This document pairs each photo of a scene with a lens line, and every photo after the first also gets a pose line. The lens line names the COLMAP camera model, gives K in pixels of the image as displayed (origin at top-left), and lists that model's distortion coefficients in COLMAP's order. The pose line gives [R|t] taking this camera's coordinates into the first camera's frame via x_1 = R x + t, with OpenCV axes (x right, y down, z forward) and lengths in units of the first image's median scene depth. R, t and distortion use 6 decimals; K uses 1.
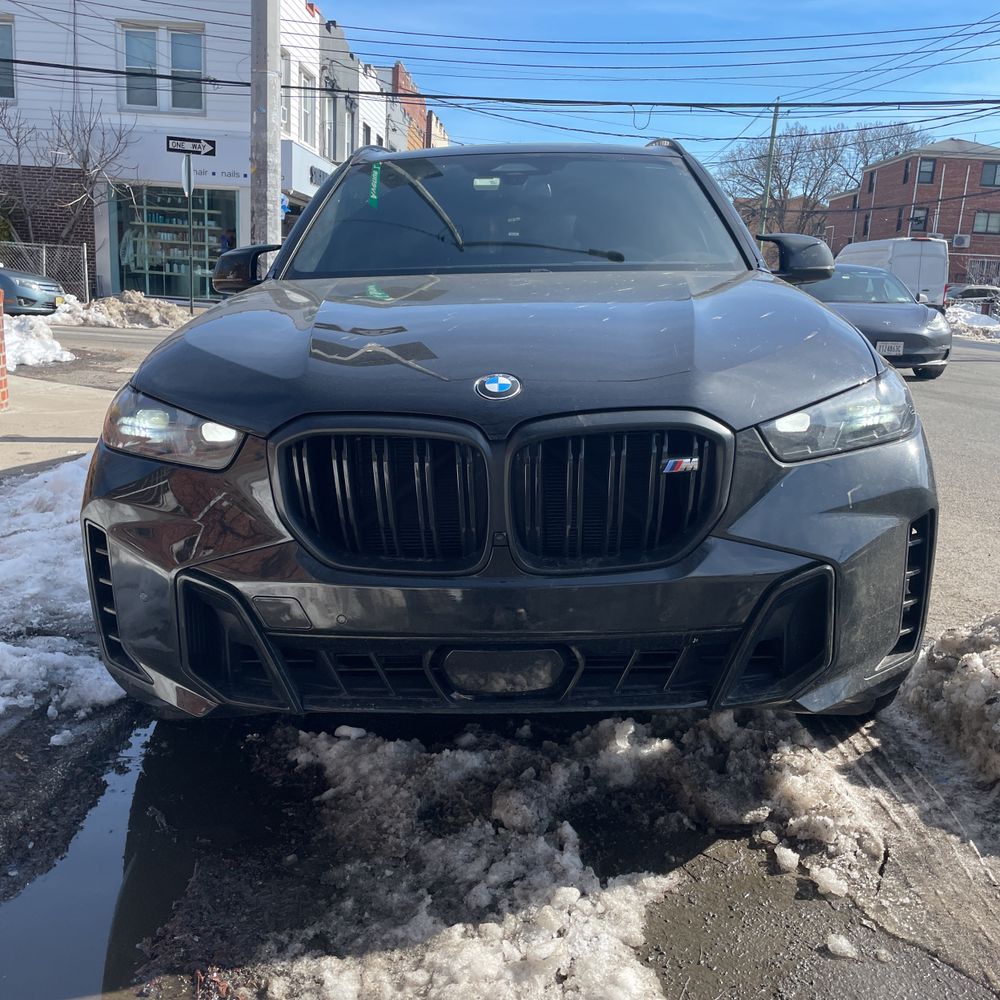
lens RADIAL K [[1013.1, 0, 492.2], [0, 1013.1, 485.1], [0, 0, 1]] dist [0.102431, -0.151121]
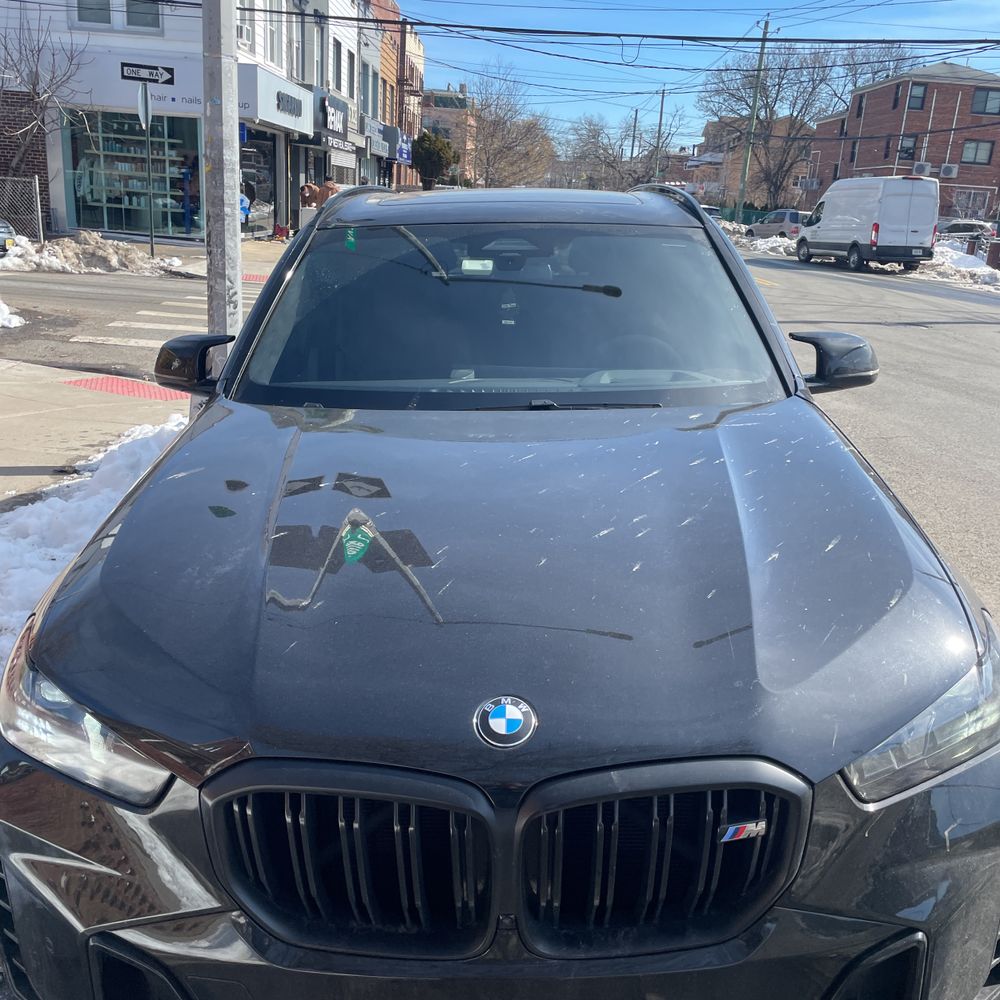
lens RADIAL K [[1016.0, 0, 500.0], [0, 1016.0, 500.0], [0, 0, 1]] dist [0.082800, -0.111518]
pose [[0.999479, 0.004358, 0.031995, -0.002038], [-0.007285, 0.995735, 0.091967, -0.028673], [-0.031458, -0.092152, 0.995248, 0.021782]]
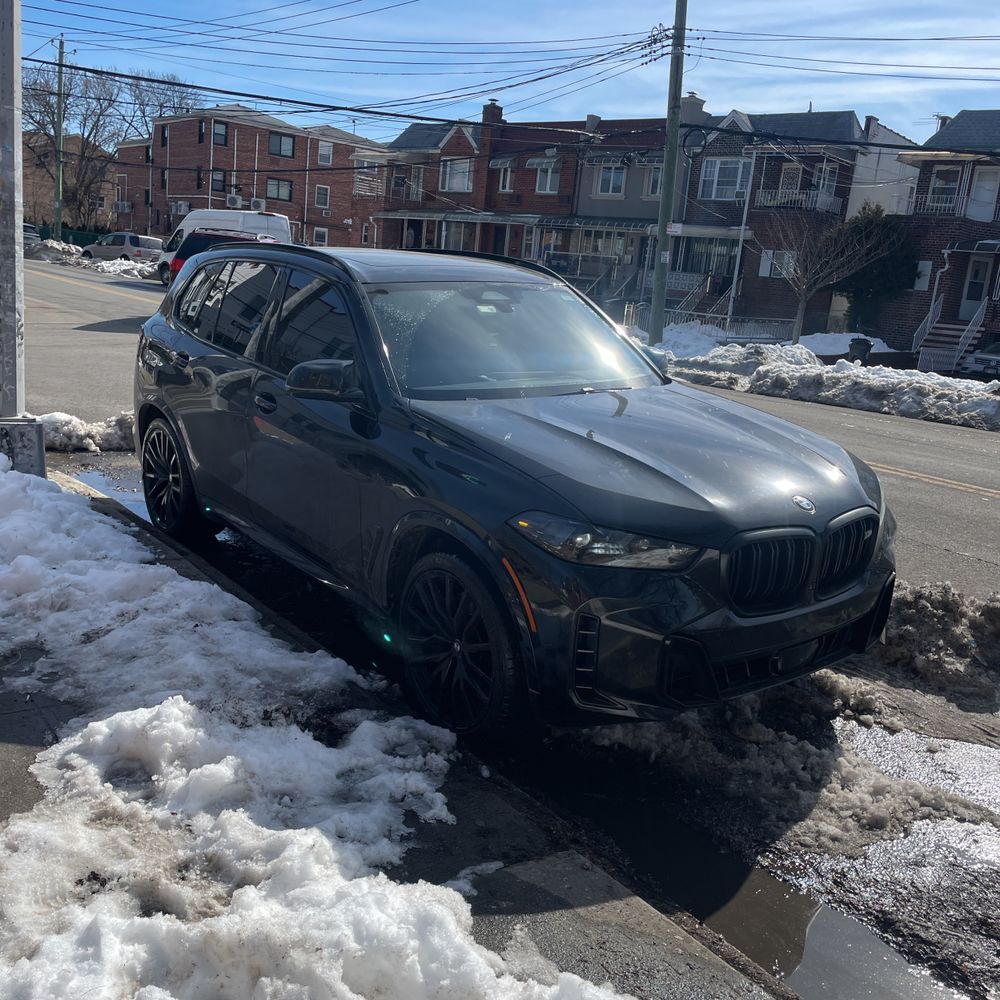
lens RADIAL K [[1016.0, 0, 500.0], [0, 1016.0, 500.0], [0, 0, 1]] dist [0.082800, -0.111518]
pose [[0.770119, -0.111044, 0.628161, -0.135427], [0.067296, 0.993380, 0.093102, -0.027190], [-0.634341, -0.029427, 0.772493, -0.007319]]
